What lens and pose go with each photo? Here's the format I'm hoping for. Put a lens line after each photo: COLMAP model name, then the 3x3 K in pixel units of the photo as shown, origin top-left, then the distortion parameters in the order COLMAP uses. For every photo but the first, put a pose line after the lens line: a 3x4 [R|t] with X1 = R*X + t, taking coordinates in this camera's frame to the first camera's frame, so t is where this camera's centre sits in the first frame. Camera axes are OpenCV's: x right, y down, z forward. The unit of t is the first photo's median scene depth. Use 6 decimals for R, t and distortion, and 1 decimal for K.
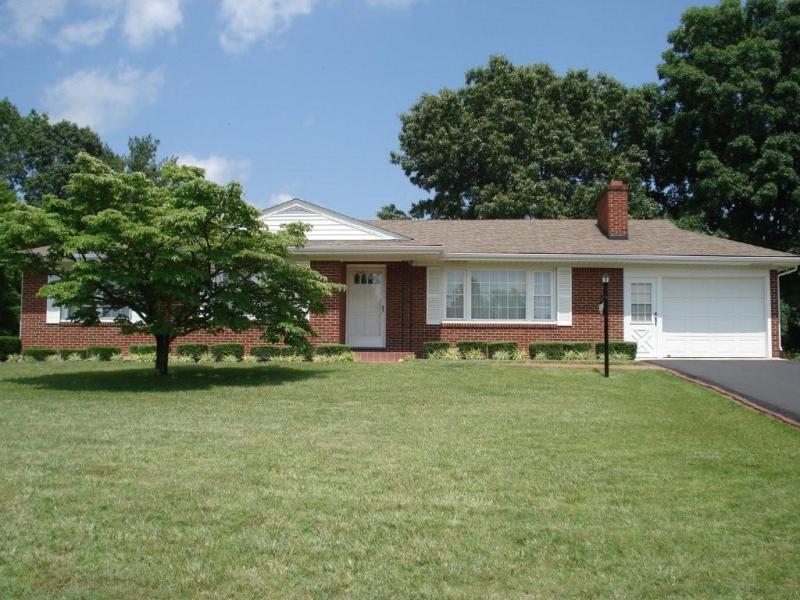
lens RADIAL K [[860.3, 0, 400.5], [0, 860.3, 301.2], [0, 0, 1]] dist [-0.067763, 0.000000]
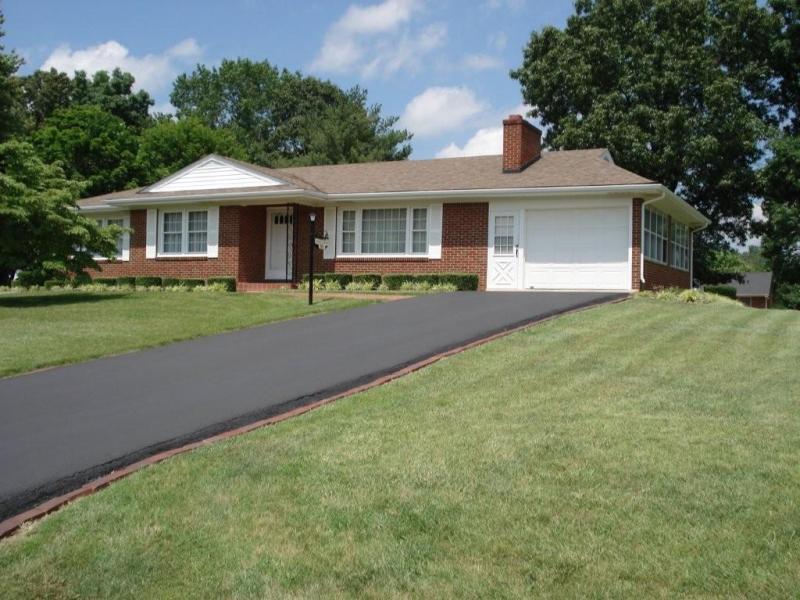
lens RADIAL K [[860.3, 0, 399.3], [0, 860.3, 296.2], [0, 0, 1]] dist [-0.067763, 0.000000]
pose [[0.933910, 0.002659, -0.357498, 0.531359], [0.021516, 0.997742, 0.063628, 0.006561], [0.356860, -0.067115, 0.931744, -0.008746]]
